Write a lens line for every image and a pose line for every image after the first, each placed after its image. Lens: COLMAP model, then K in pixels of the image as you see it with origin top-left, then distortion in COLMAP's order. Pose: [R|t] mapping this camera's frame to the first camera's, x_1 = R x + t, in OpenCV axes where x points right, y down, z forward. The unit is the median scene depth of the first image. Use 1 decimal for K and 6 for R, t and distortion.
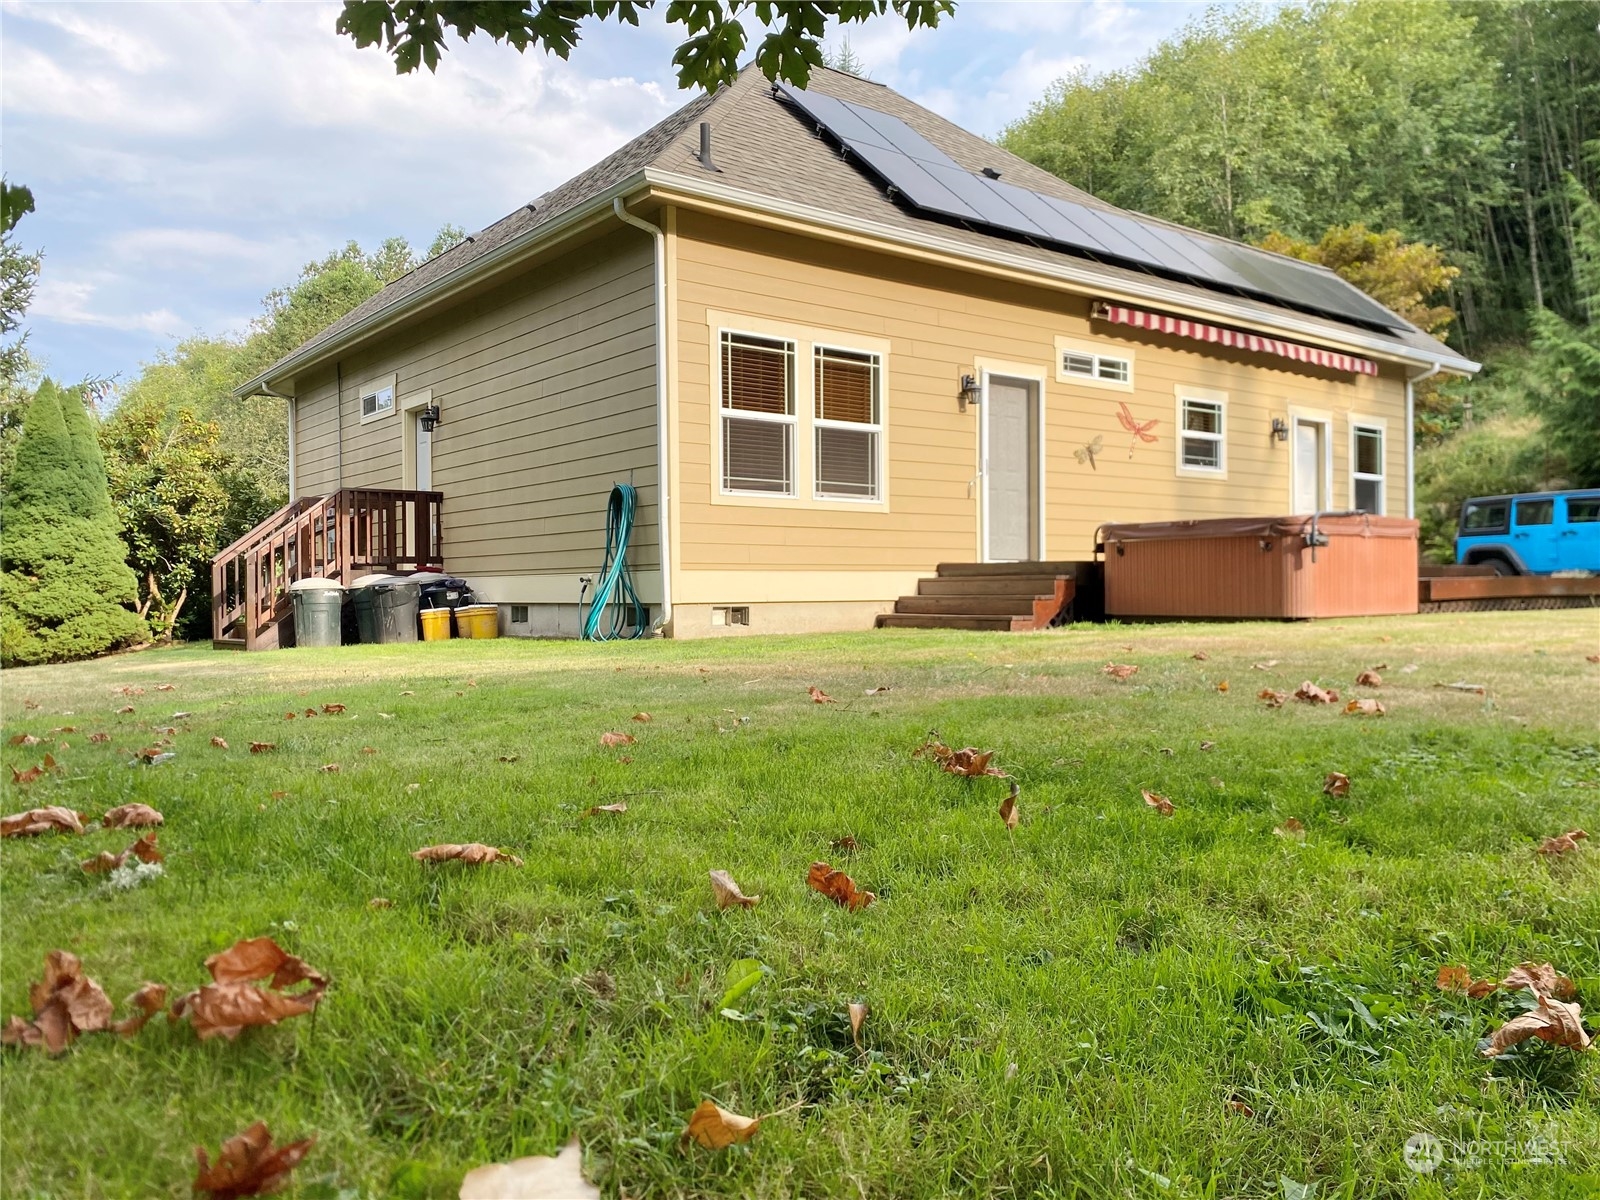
lens RADIAL K [[1213.0, 0, 800.0], [0, 1213.0, 600.0], [0, 0, 1]] dist [0.002675, 0.001179]
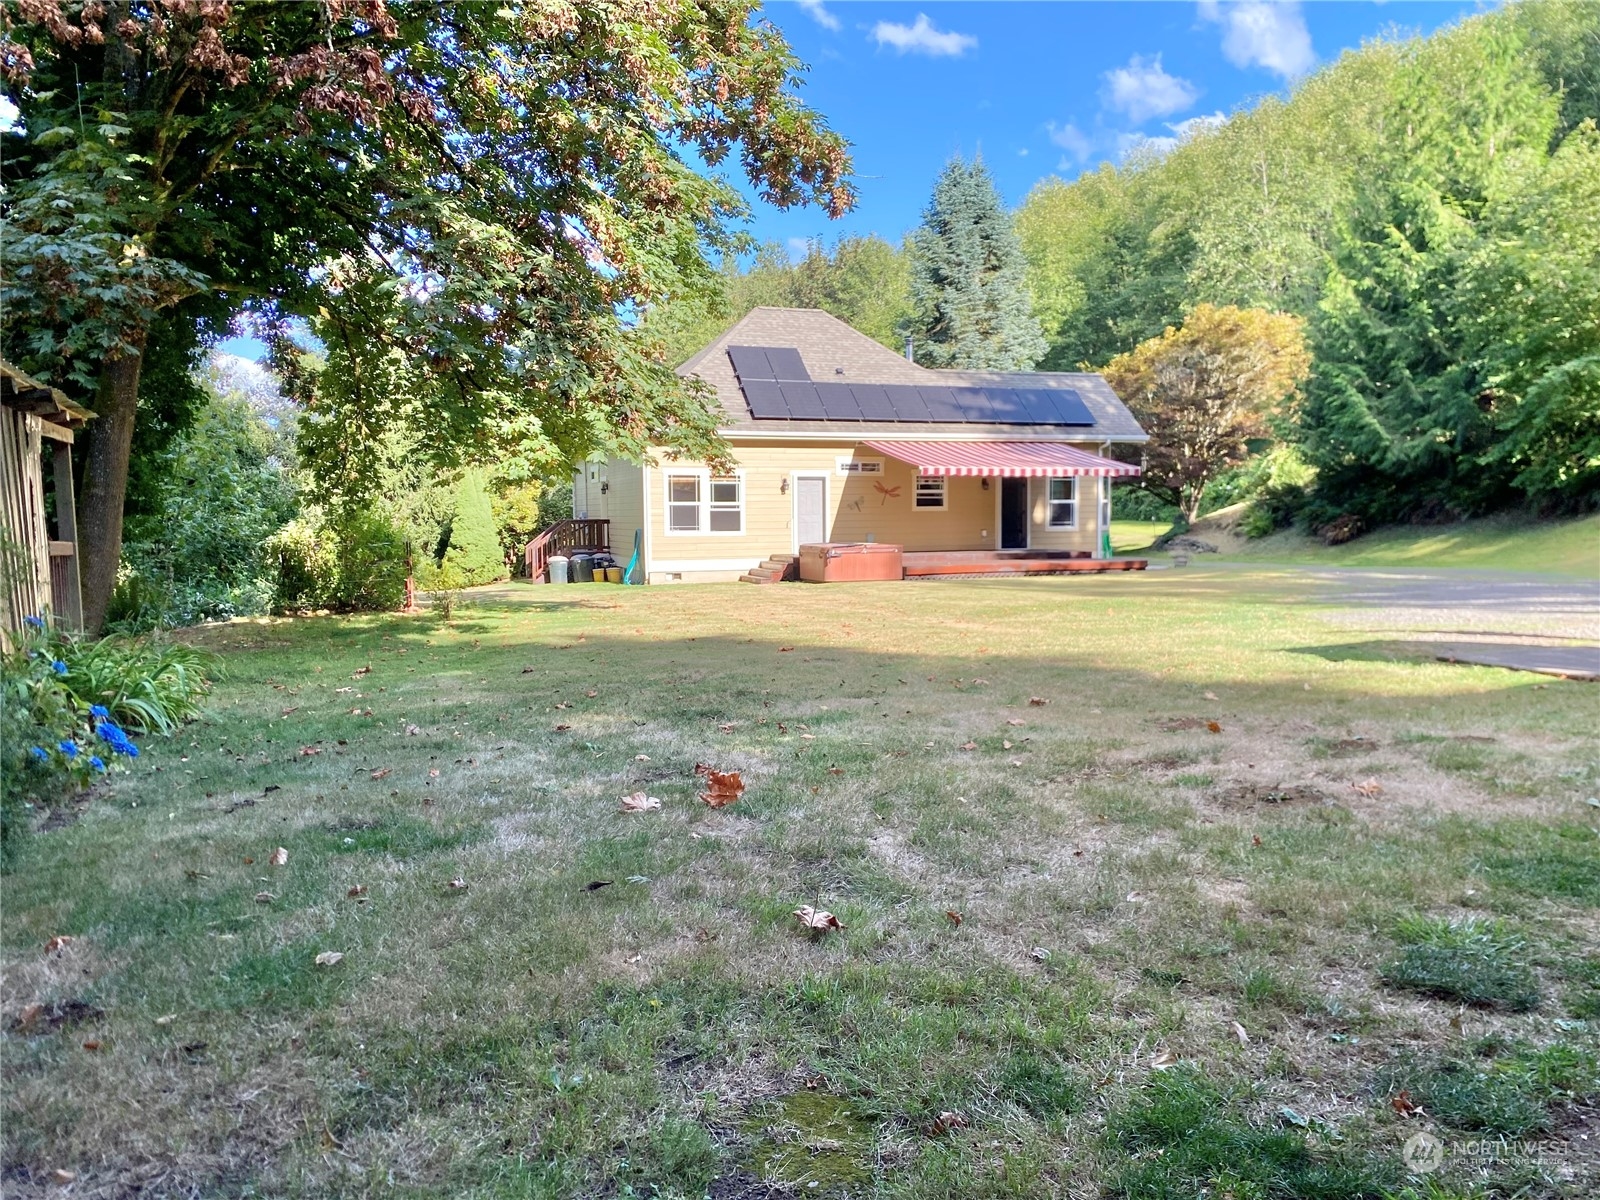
lens RADIAL K [[1209.2, 0, 800.0], [0, 1209.2, 600.0], [0, 0, 1]] dist [-0.000251, -0.000072]
pose [[0.953257, 0.018699, -0.301581, 0.891504], [0.002203, 0.997627, 0.068822, -0.104030], [0.302152, -0.066269, 0.950954, -1.333534]]
